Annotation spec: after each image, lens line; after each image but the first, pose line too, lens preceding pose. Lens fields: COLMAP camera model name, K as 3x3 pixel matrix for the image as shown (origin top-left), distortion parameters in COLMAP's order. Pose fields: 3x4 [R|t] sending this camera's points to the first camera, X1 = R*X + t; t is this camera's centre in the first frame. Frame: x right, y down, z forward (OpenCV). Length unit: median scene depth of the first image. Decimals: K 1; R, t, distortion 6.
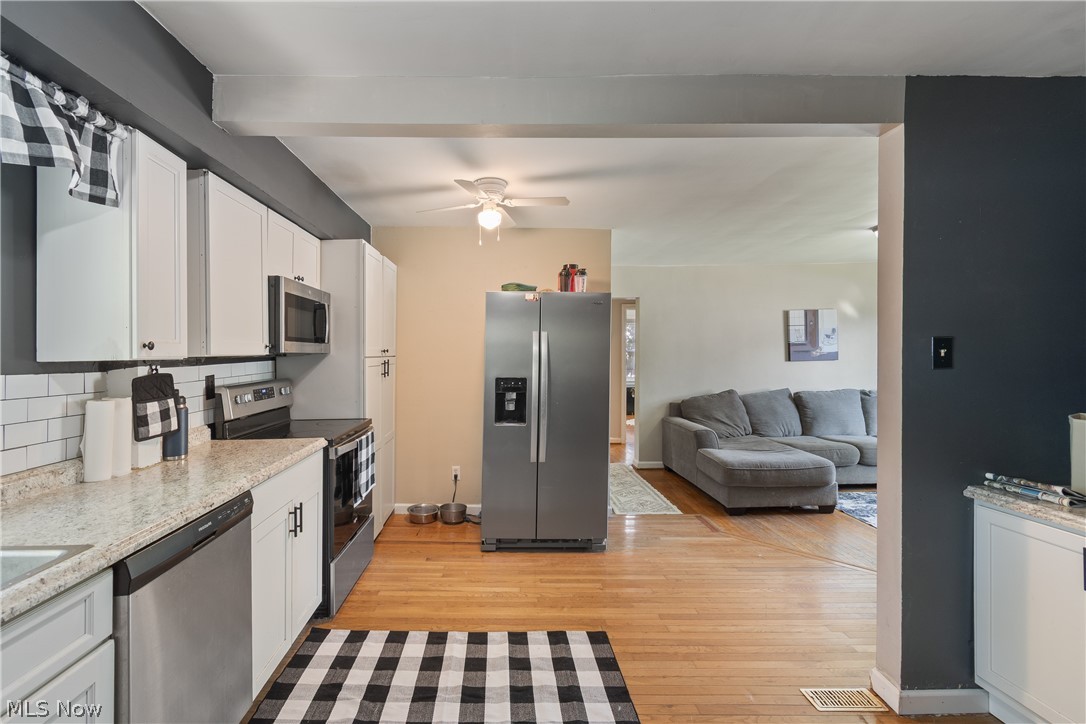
lens RADIAL K [[500.9, 0, 543.0], [0, 500.9, 362.0], [0, 0, 1]] dist [0.000623, 0.000192]
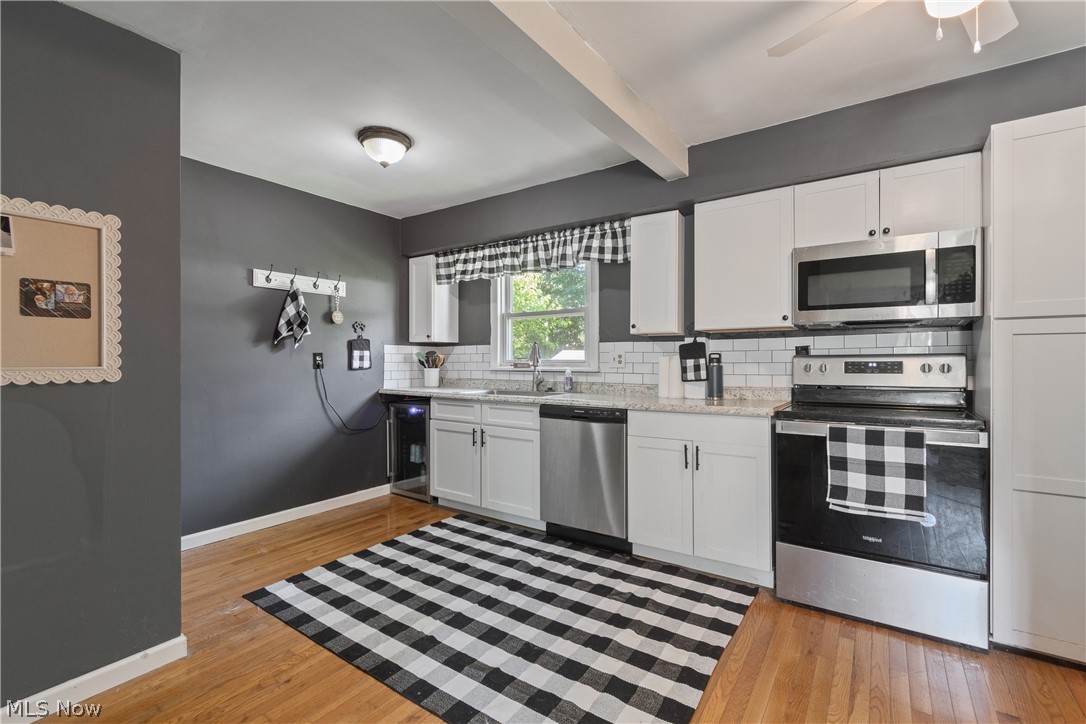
lens RADIAL K [[469.1, 0, 543.0], [0, 469.1, 362.0], [0, 0, 1]] dist [-0.001763, 0.000064]
pose [[-0.633267, 0.004827, -0.773918, 0.714172], [-0.005852, 0.999922, 0.011025, 0.074507], [0.773911, 0.011511, -0.633189, 1.597261]]
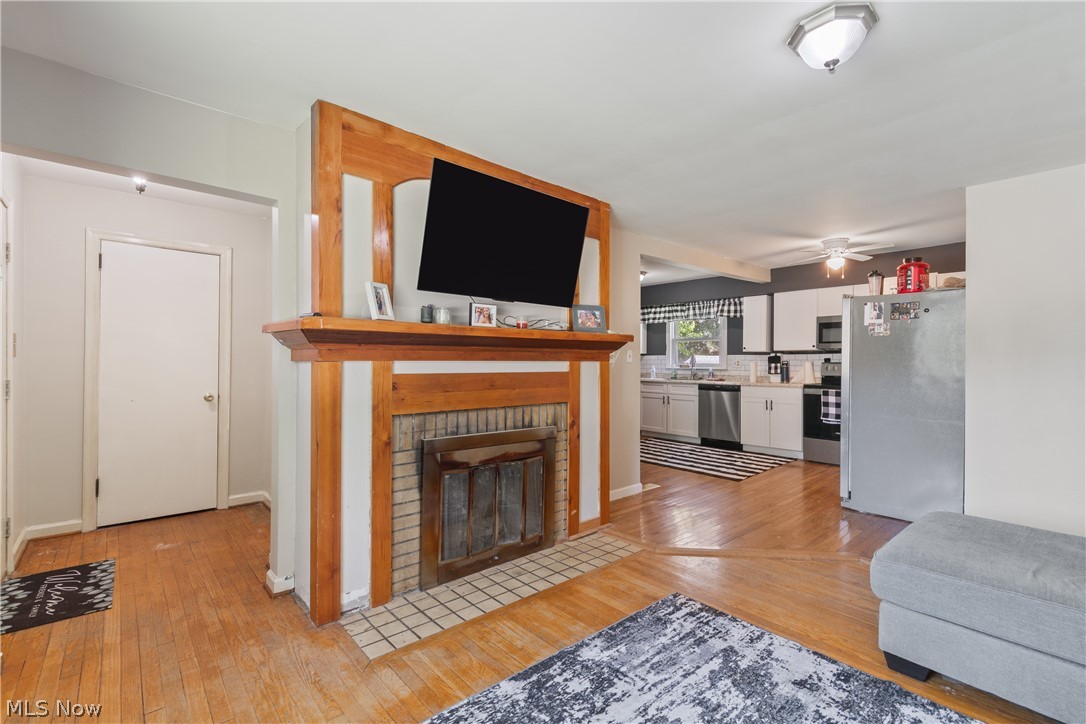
lens RADIAL K [[469.1, 0, 543.0], [0, 469.1, 362.0], [0, 0, 1]] dist [-0.001763, 0.000064]
pose [[-0.804534, -0.002213, -0.593903, 2.455478], [-0.009796, 0.999906, 0.009544, 0.052376], [0.593826, 0.013496, -0.804480, 2.677577]]
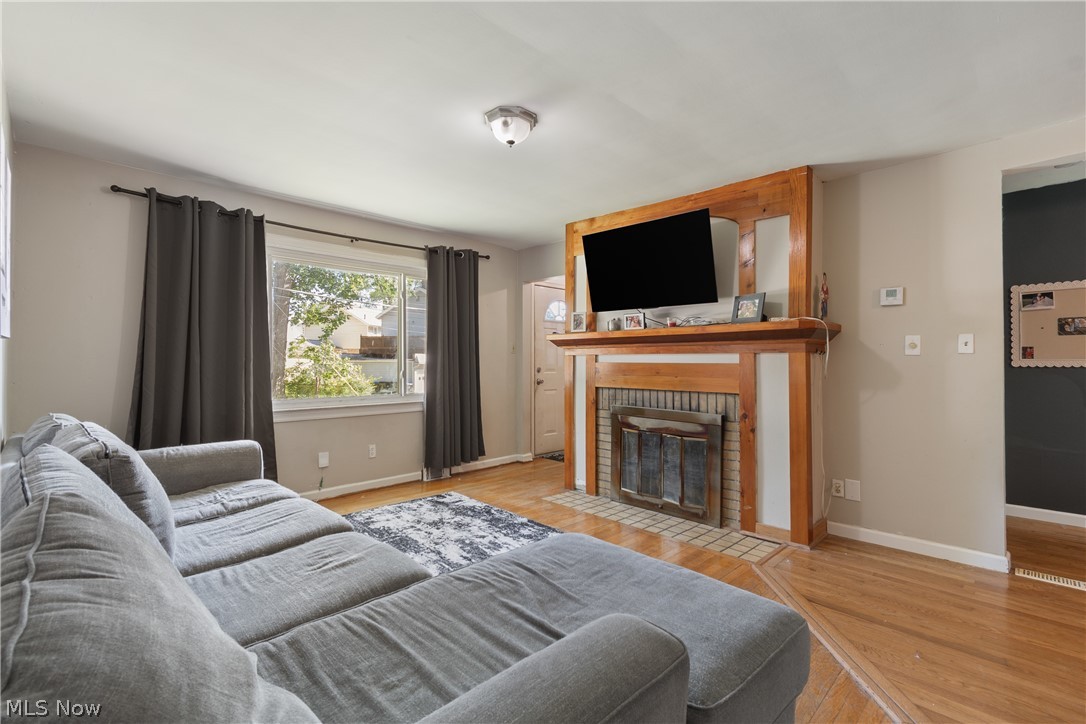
lens RADIAL K [[500.9, 0, 543.0], [0, 500.9, 362.0], [0, 0, 1]] dist [0.000623, 0.000192]
pose [[-0.636946, -0.000490, 0.770908, 0.443107], [0.008687, 0.999932, 0.007813, 0.076855], [-0.770859, 0.011673, -0.636899, 3.066683]]
